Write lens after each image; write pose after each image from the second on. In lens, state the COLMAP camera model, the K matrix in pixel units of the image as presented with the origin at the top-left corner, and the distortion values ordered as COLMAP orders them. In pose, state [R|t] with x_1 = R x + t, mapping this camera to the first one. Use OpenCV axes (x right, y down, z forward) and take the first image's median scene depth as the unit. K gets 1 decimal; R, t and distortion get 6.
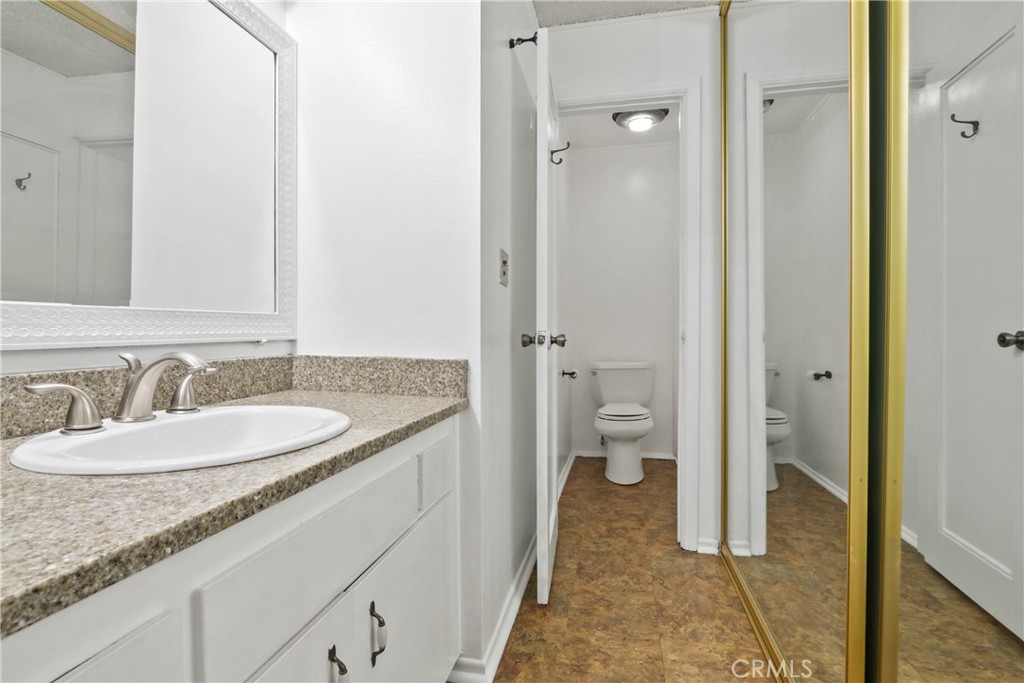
lens RADIAL K [[474.1, 0, 517.6], [0, 474.1, 340.6], [0, 0, 1]] dist [-0.019448, 0.000131]
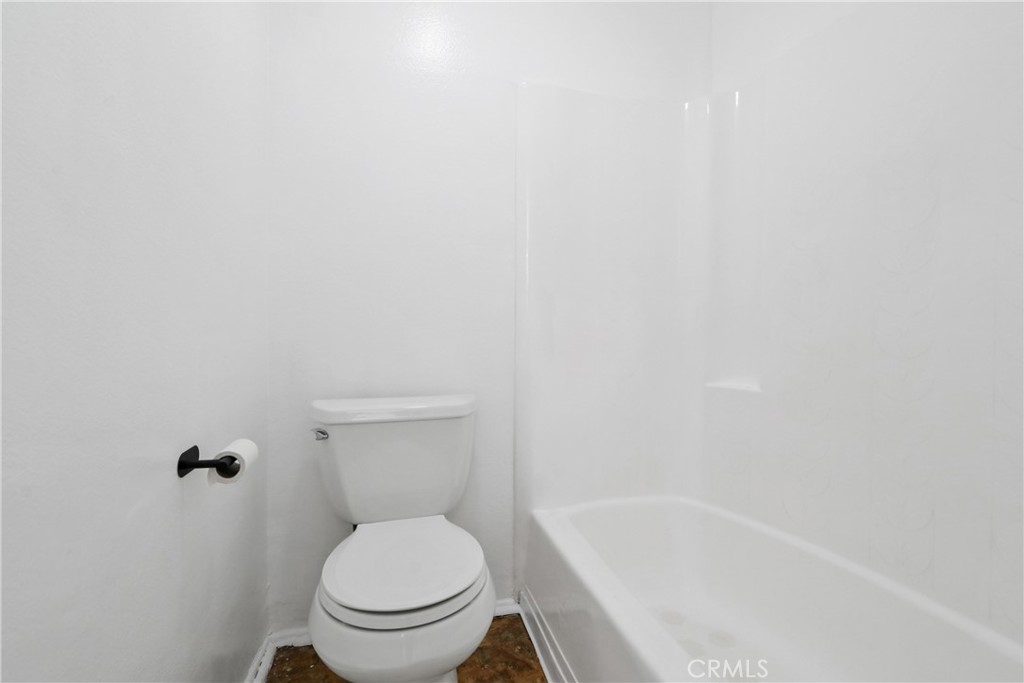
lens RADIAL K [[474.1, 0, 517.6], [0, 474.1, 340.6], [0, 0, 1]] dist [-0.019448, 0.000131]
pose [[0.887133, 0.002845, 0.461505, 0.125912], [0.001891, 0.999950, -0.009800, -0.001179], [-0.461510, 0.009567, 0.887083, 0.596355]]
